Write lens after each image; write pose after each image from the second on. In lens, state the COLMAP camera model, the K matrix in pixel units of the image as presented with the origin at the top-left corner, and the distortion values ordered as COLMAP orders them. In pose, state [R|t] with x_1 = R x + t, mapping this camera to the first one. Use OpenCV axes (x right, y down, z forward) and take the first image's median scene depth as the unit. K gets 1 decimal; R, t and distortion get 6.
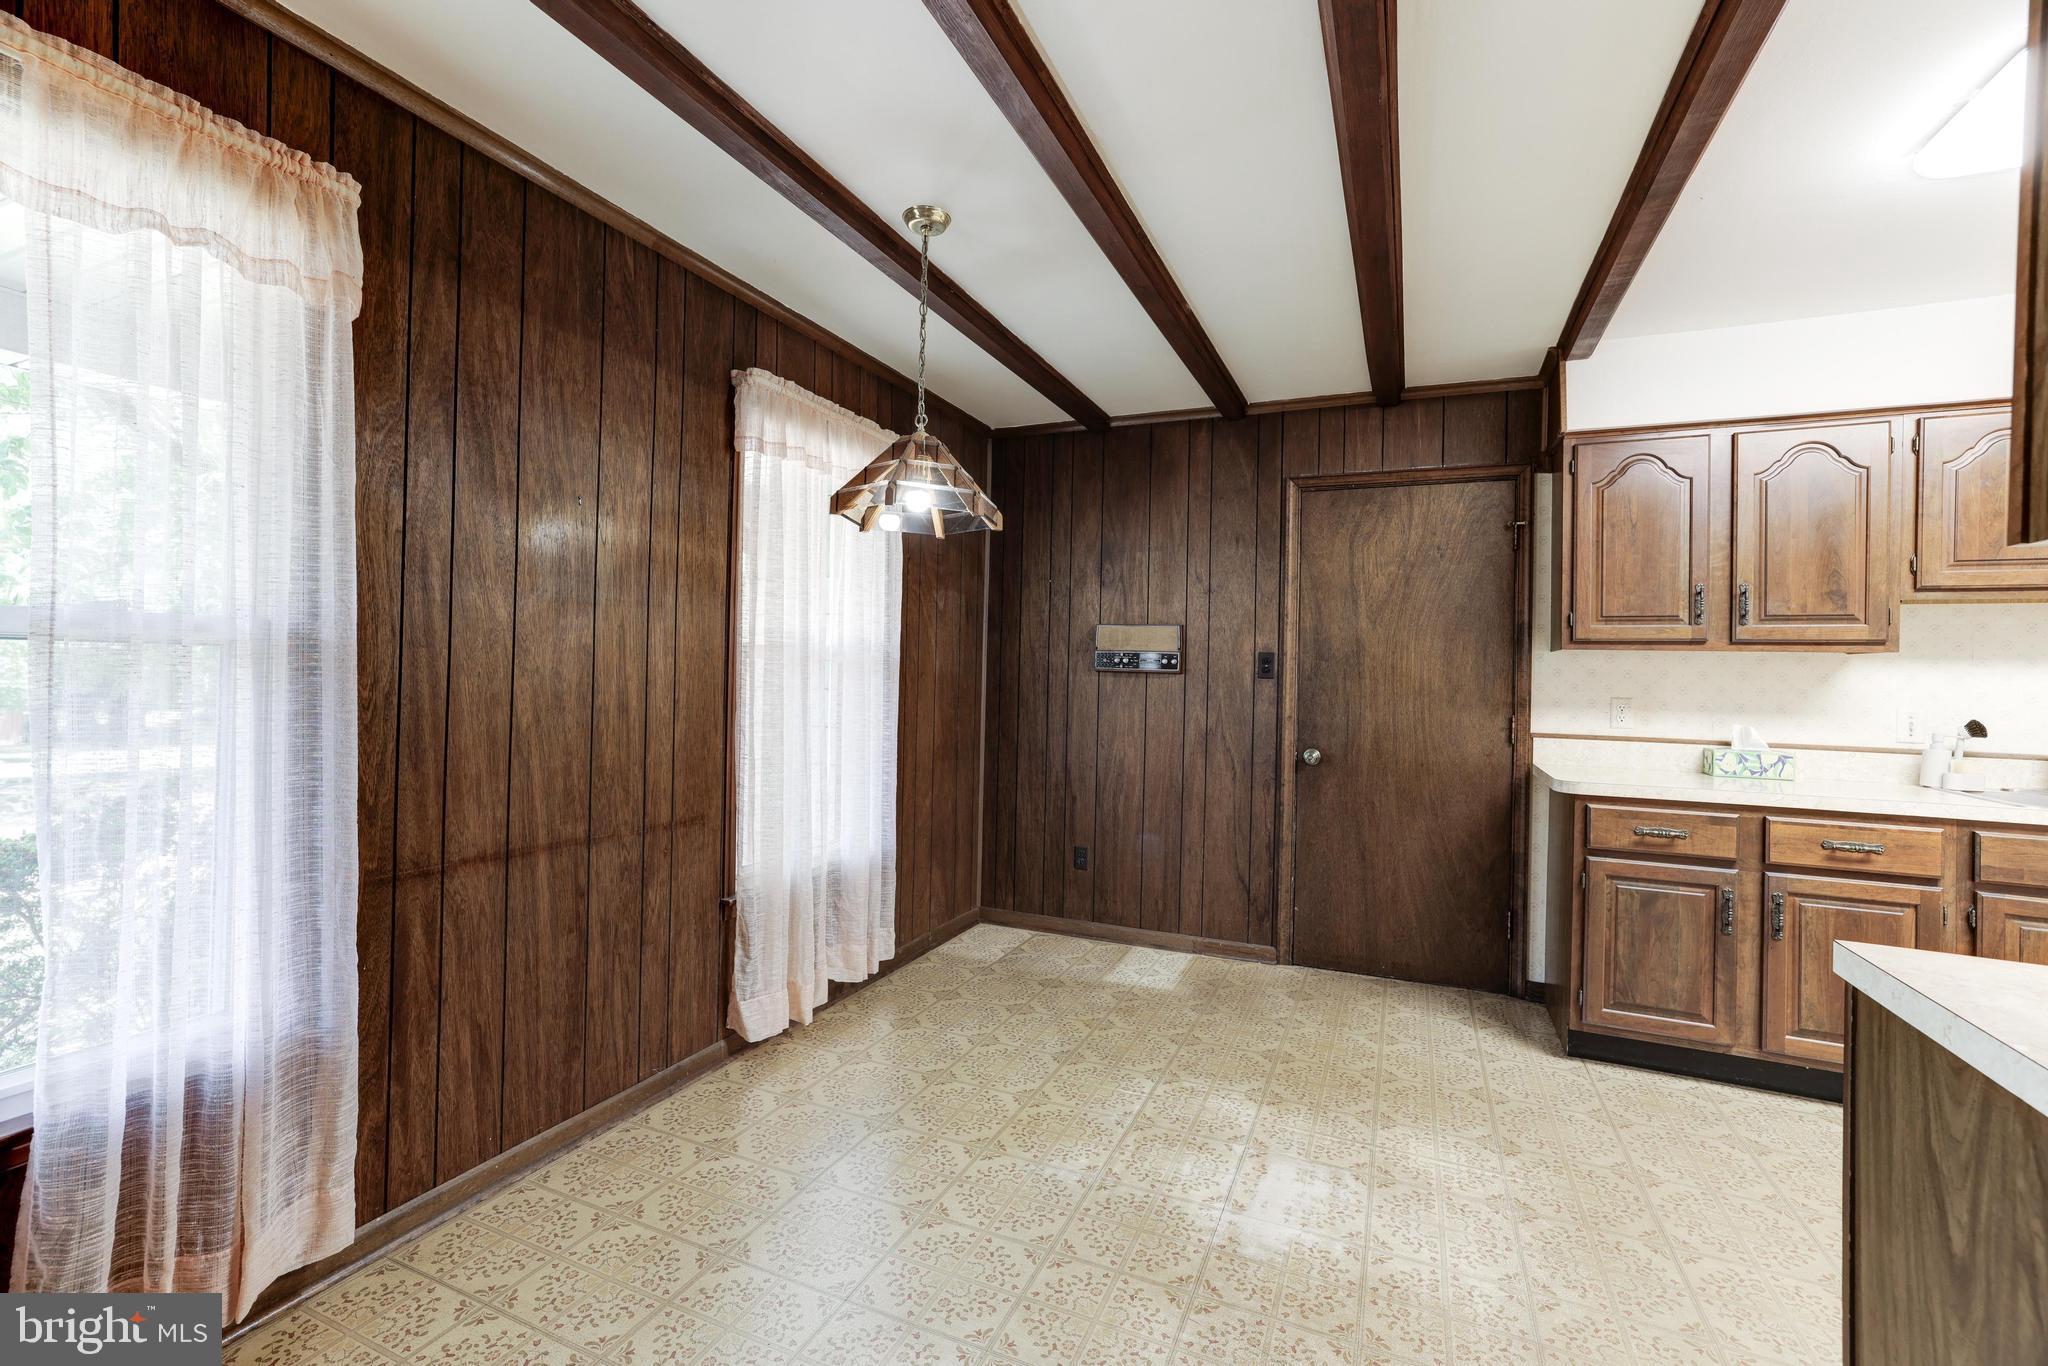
lens RADIAL K [[882.5, 0, 1021.5], [0, 882.5, 666.2], [0, 0, 1]] dist [-0.023406, 0.012006]
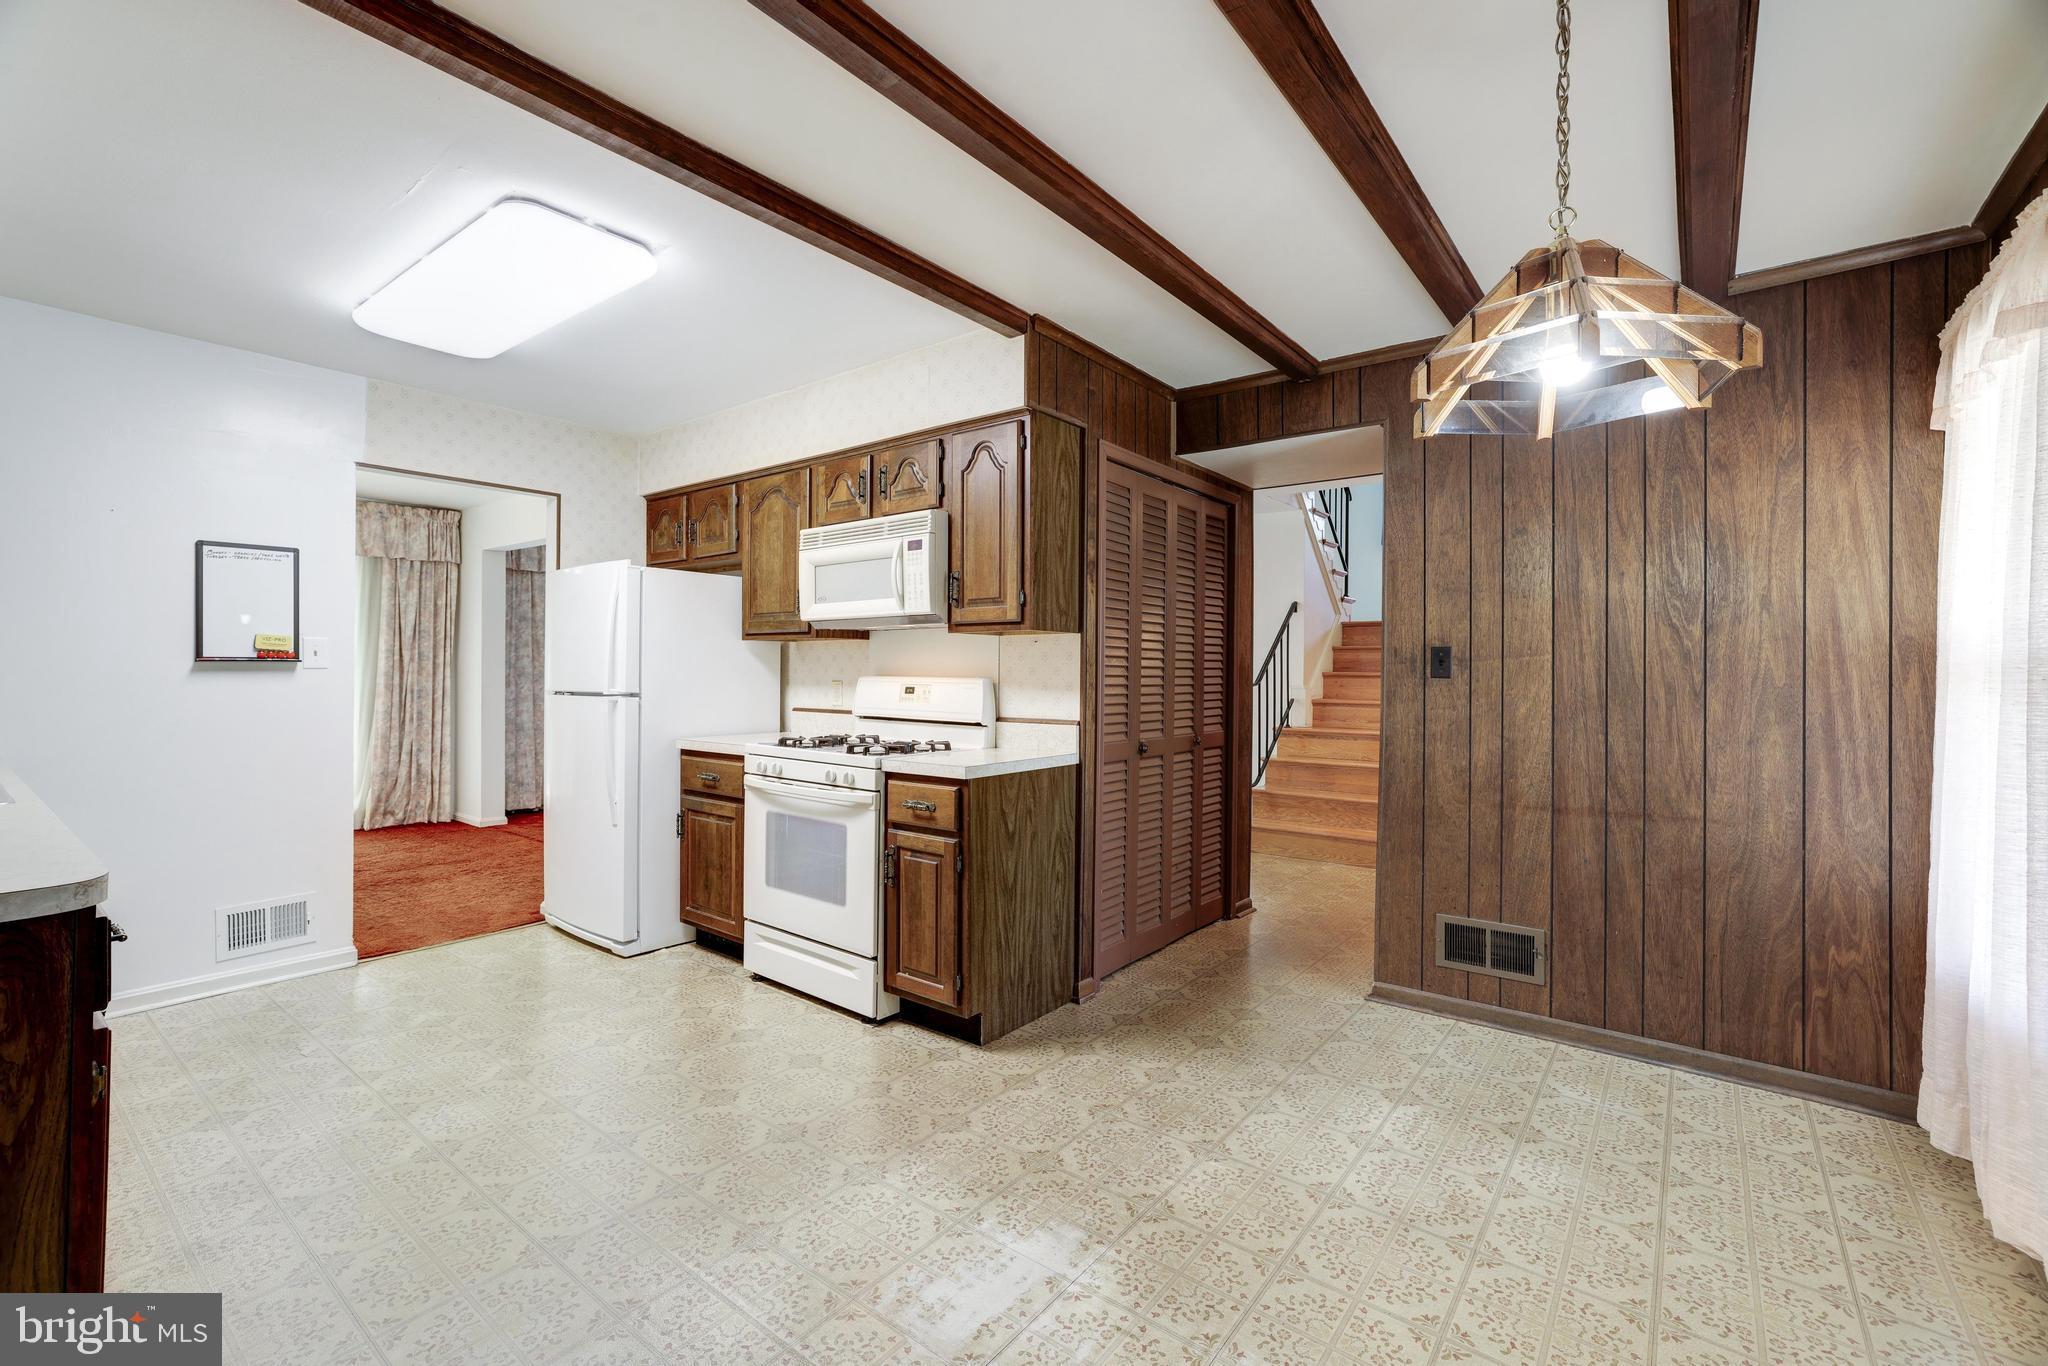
lens RADIAL K [[882.5, 0, 1015.6], [0, 882.5, 664.8], [0, 0, 1]] dist [-0.023406, 0.012006]
pose [[-0.968824, -0.026687, 0.246308, 0.079855], [-0.028735, 0.999576, -0.004723, 0.013945], [-0.246077, -0.011654, -0.969180, 1.678968]]
